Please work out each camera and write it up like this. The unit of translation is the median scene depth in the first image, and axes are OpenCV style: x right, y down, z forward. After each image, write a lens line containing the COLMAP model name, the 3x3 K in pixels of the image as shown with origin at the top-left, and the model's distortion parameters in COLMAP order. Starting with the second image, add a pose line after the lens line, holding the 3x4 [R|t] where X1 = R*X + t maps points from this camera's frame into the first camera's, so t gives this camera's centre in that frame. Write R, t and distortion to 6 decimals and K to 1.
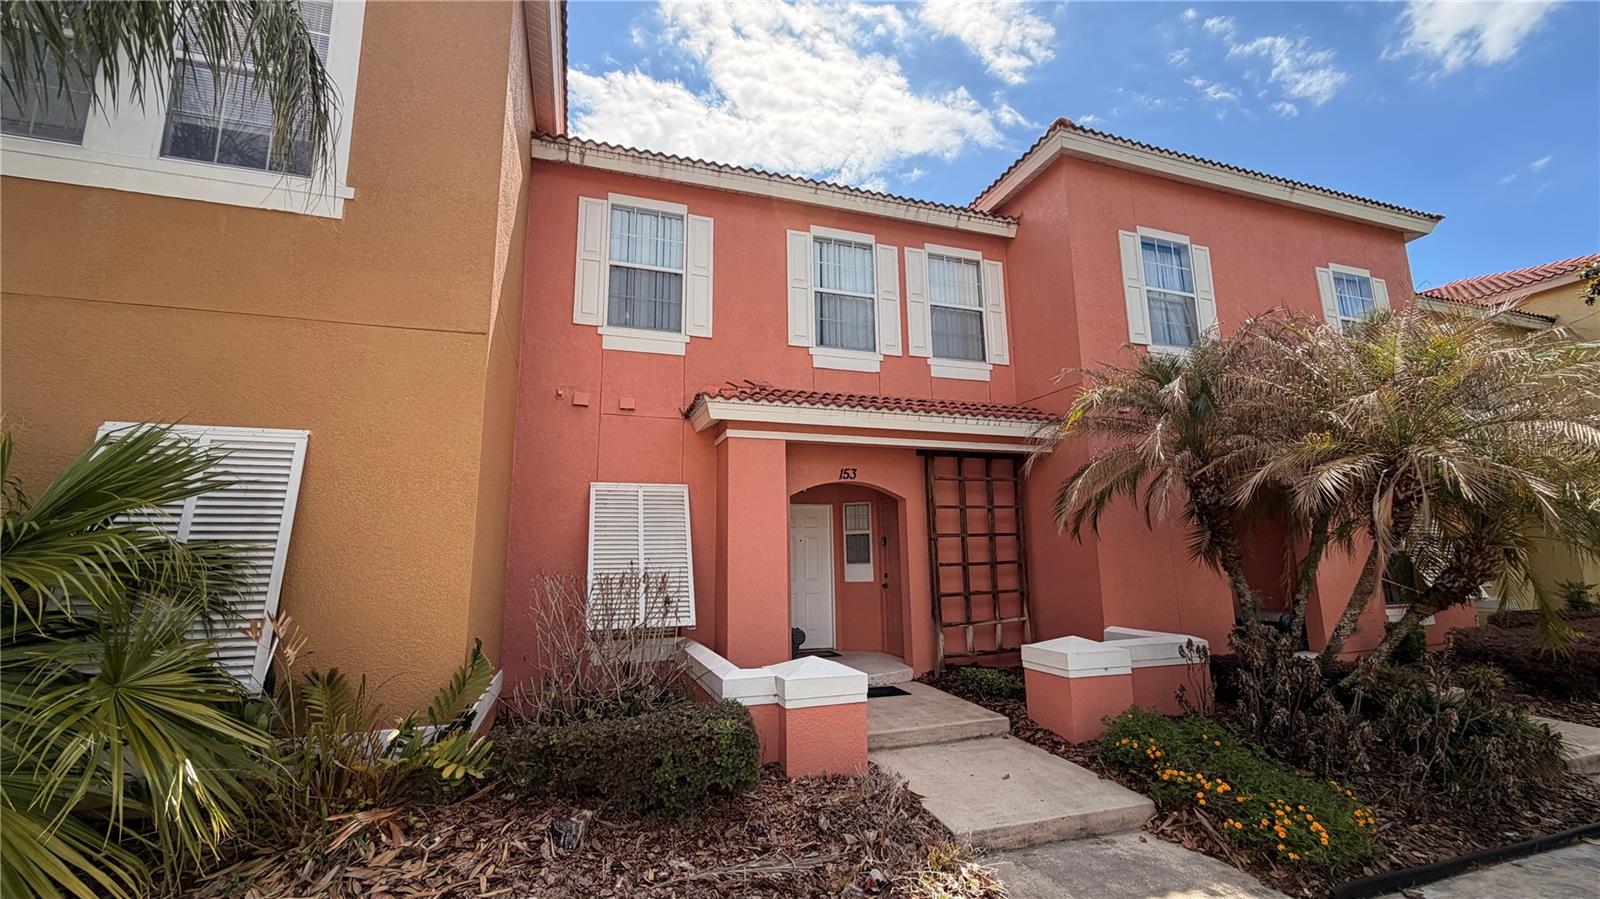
lens RADIAL K [[641.2, 0, 818.1], [0, 641.2, 491.6], [0, 0, 1]] dist [-0.000739, 0.000106]
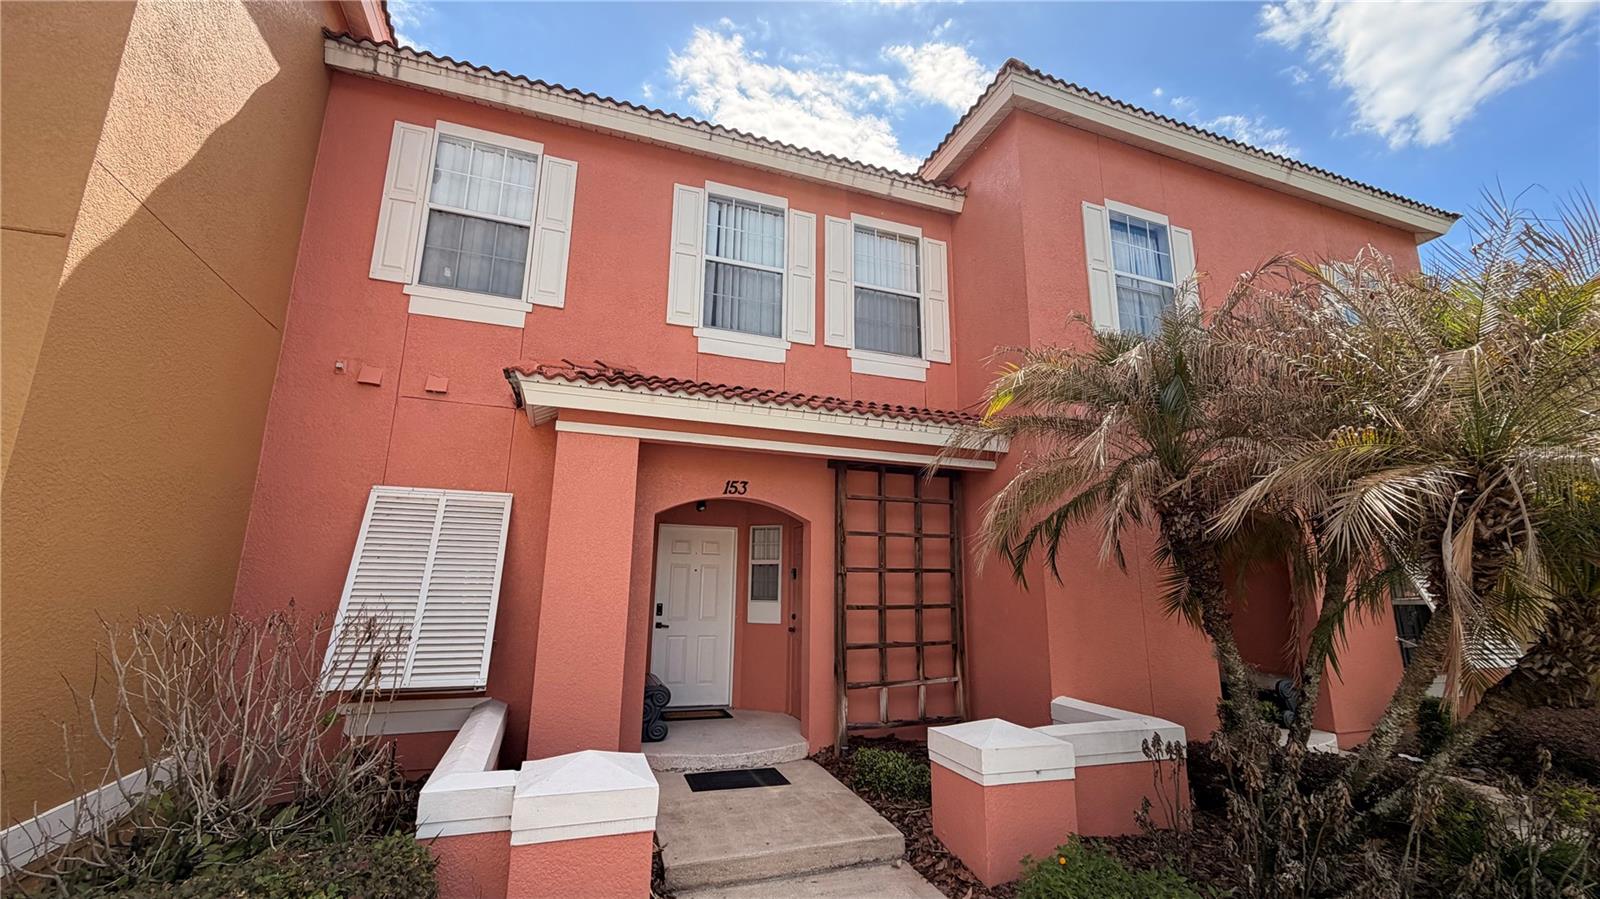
lens RADIAL K [[641.2, 0, 822.1], [0, 641.2, 489.0], [0, 0, 1]] dist [-0.000739, 0.000106]
pose [[0.999343, 0.031565, 0.017822, 0.146318], [-0.030722, 0.998480, -0.045767, 0.007284], [-0.019240, 0.045189, 0.998793, 0.224865]]
